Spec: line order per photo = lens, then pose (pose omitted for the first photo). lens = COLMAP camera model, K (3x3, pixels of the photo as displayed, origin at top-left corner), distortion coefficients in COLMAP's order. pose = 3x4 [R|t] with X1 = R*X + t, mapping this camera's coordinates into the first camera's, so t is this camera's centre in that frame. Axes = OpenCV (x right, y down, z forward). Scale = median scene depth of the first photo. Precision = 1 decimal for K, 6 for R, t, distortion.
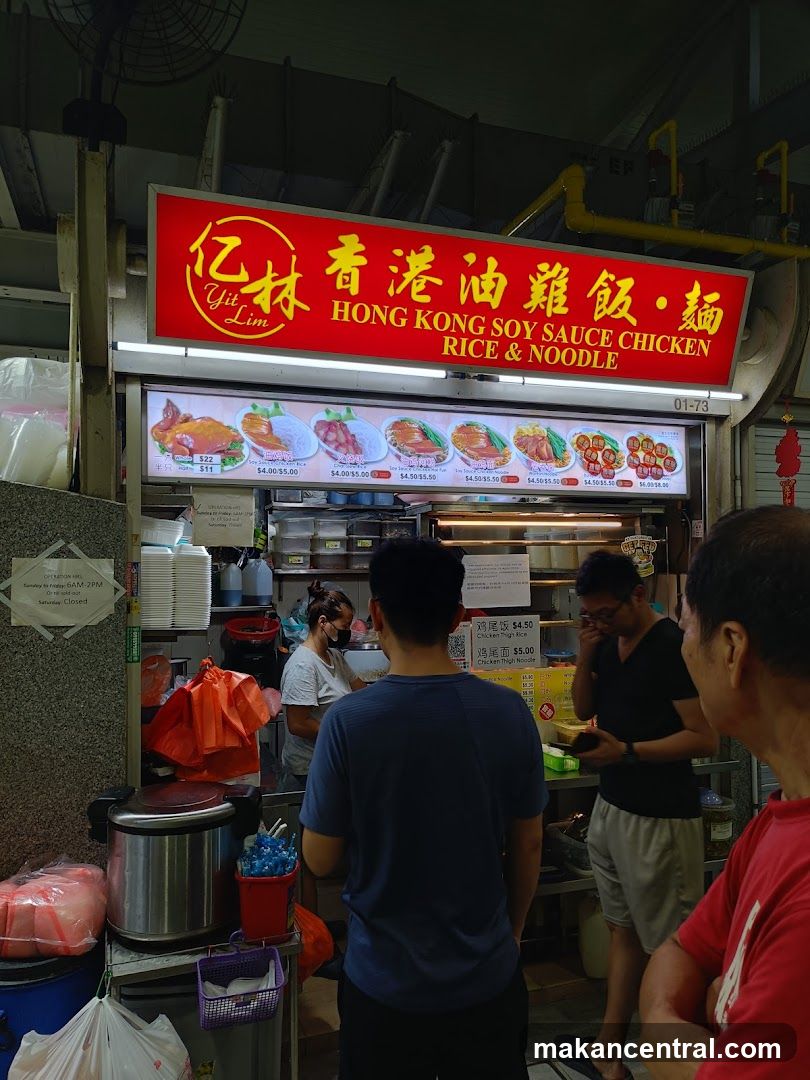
lens RADIAL K [[803.2, 0, 398.8], [0, 803.2, 560.8], [0, 0, 1]] dist [0.039970, -0.033259]
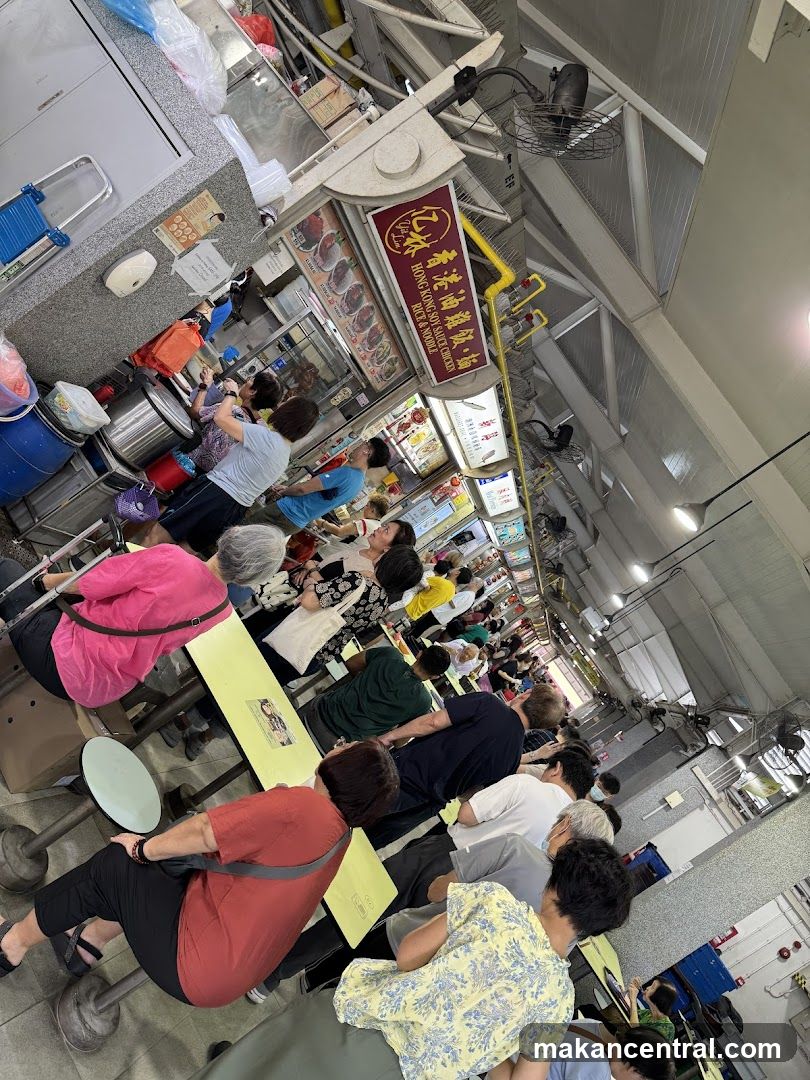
lens RADIAL K [[760.0, 0, 400.9], [0, 760.0, 544.4], [0, 0, 1]] dist [0.048623, -0.001169]
pose [[0.364338, 0.437883, 0.821898, -1.090476], [-0.822065, 0.565908, 0.062913, -0.043643], [-0.437570, -0.698575, 0.566149, -0.311334]]
